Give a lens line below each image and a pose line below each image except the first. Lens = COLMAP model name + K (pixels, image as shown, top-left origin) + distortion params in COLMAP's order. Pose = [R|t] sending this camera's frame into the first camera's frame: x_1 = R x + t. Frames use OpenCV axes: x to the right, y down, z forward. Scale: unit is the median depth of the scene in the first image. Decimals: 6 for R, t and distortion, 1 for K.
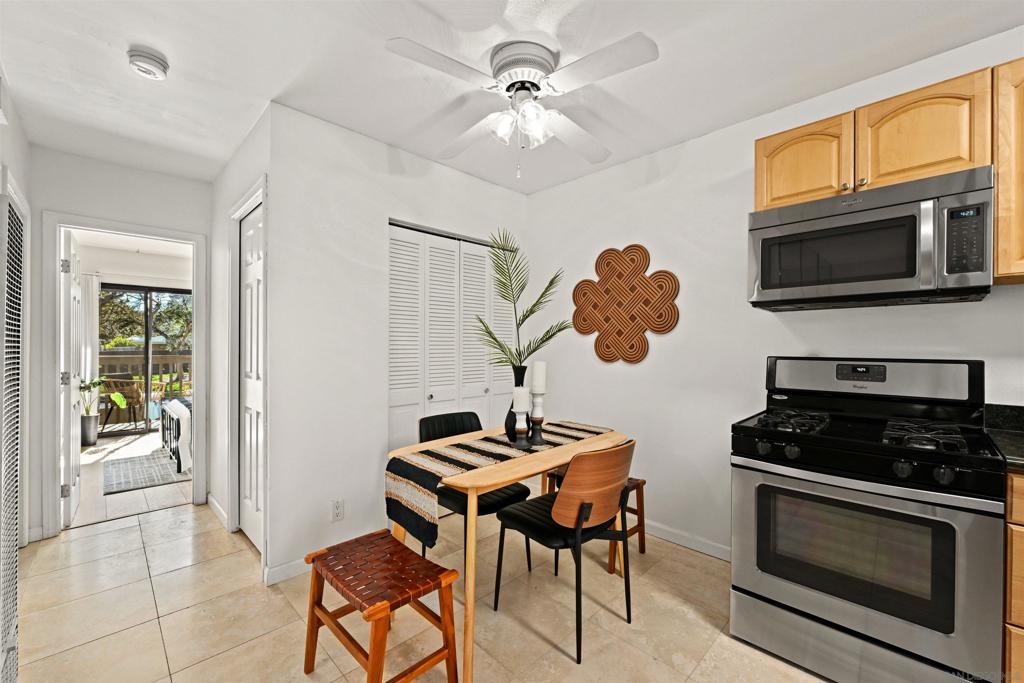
lens RADIAL K [[410.8, 0, 514.3], [0, 410.8, 346.7], [0, 0, 1]] dist [-0.000735, 0.000068]
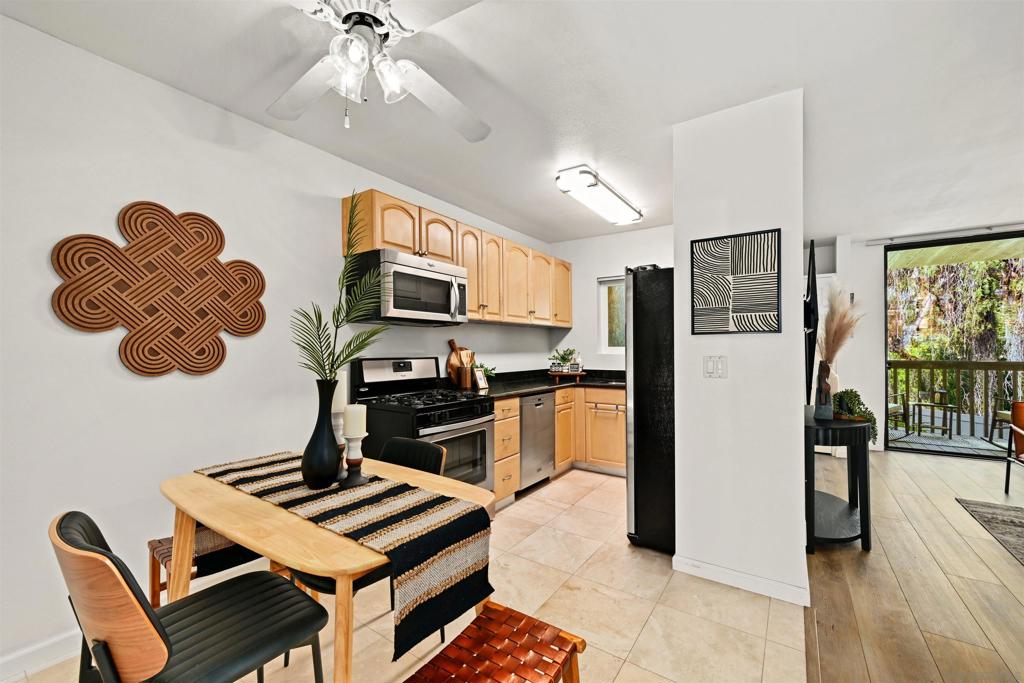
lens RADIAL K [[414.9, 0, 515.9], [0, 414.9, 352.6], [0, 0, 1]] dist [0.001622, 0.000406]
pose [[-0.183850, -0.010174, 0.982902, -0.809693], [0.003918, 0.999931, 0.011083, -0.007398], [-0.982947, 0.005888, -0.183797, 0.859658]]
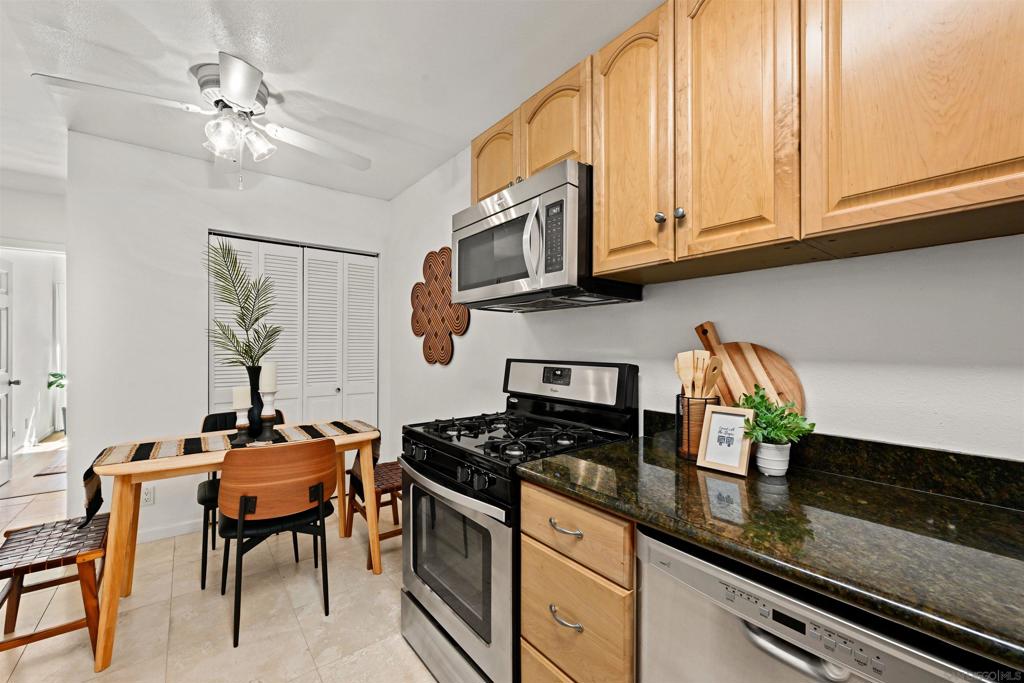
lens RADIAL K [[410.8, 0, 514.3], [0, 410.8, 346.7], [0, 0, 1]] dist [-0.000735, 0.000068]
pose [[0.993188, 0.001792, -0.116509, 0.854542], [-0.002157, 0.999993, -0.003008, -0.001974], [0.116503, 0.003239, 0.993185, 0.026328]]
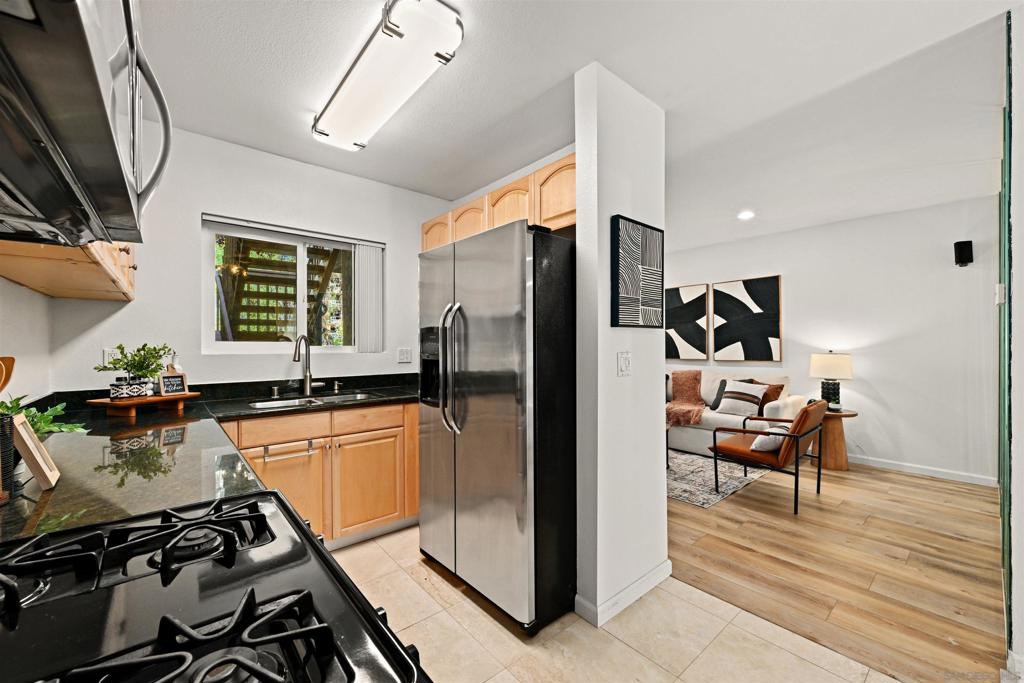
lens RADIAL K [[410.8, 0, 514.3], [0, 410.8, 346.7], [0, 0, 1]] dist [-0.000735, 0.000068]
pose [[-0.996117, 0.000922, 0.088033, 0.440148], [0.001632, 0.999967, 0.007992, -0.004454], [-0.088023, 0.008105, -0.996086, 1.146169]]
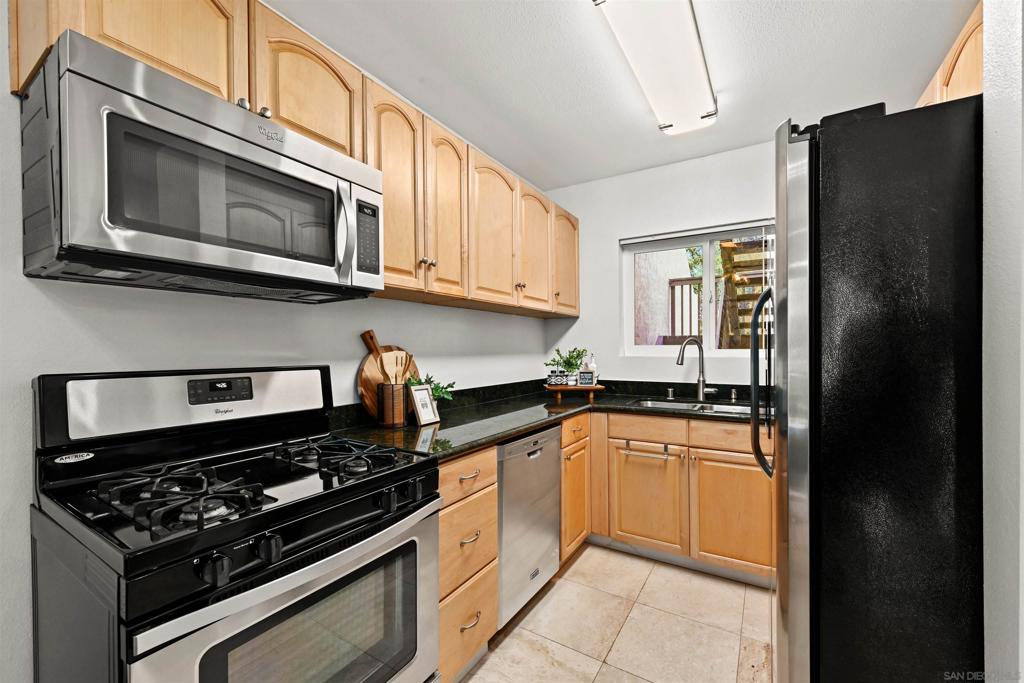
lens RADIAL K [[410.4, 0, 513.9], [0, 410.4, 353.5], [0, 0, 1]] dist [-0.001074, -0.000103]
pose [[-0.219751, -0.011261, 0.975491, 0.076224], [0.005431, 0.999904, 0.012766, -0.003063], [-0.975541, 0.008104, -0.219669, 0.675323]]
